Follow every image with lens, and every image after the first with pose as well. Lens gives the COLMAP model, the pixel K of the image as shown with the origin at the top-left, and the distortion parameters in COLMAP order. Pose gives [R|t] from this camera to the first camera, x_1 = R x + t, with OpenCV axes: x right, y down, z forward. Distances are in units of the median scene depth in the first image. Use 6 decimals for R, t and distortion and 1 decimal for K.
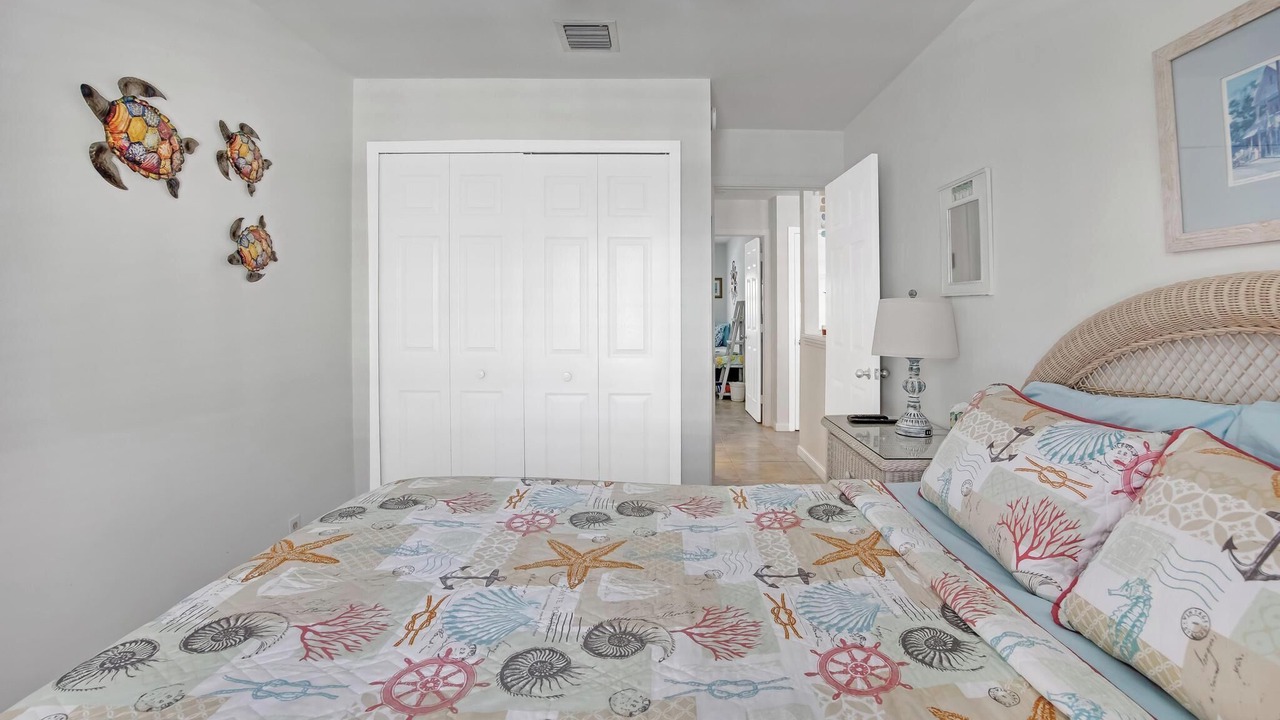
lens RADIAL K [[521.2, 0, 690.1], [0, 521.2, 304.0], [0, 0, 1]] dist [-0.013753, 0.002734]
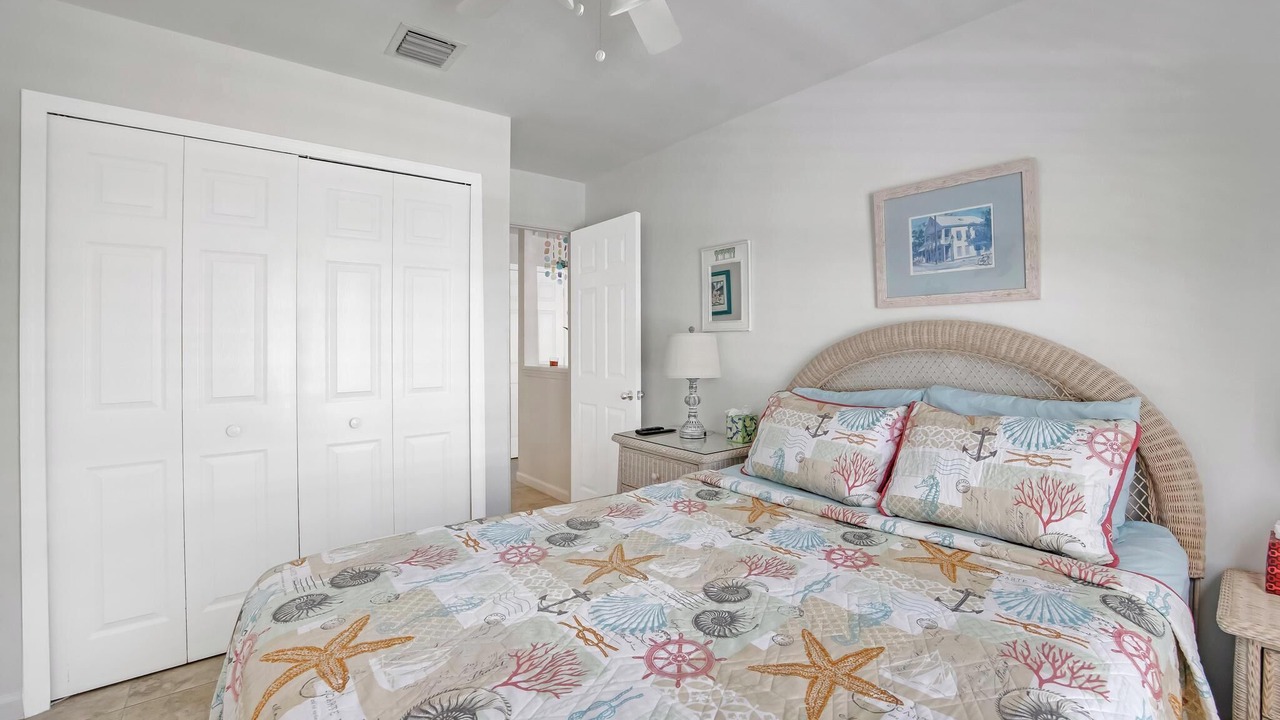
lens RADIAL K [[521.2, 0, 649.8], [0, 521.2, 346.0], [0, 0, 1]] dist [-0.013753, 0.002734]
pose [[0.797927, -0.015743, 0.602549, -0.494970], [0.005267, 0.999803, 0.019147, -0.004551], [-0.602732, -0.012104, 0.797852, 0.025948]]
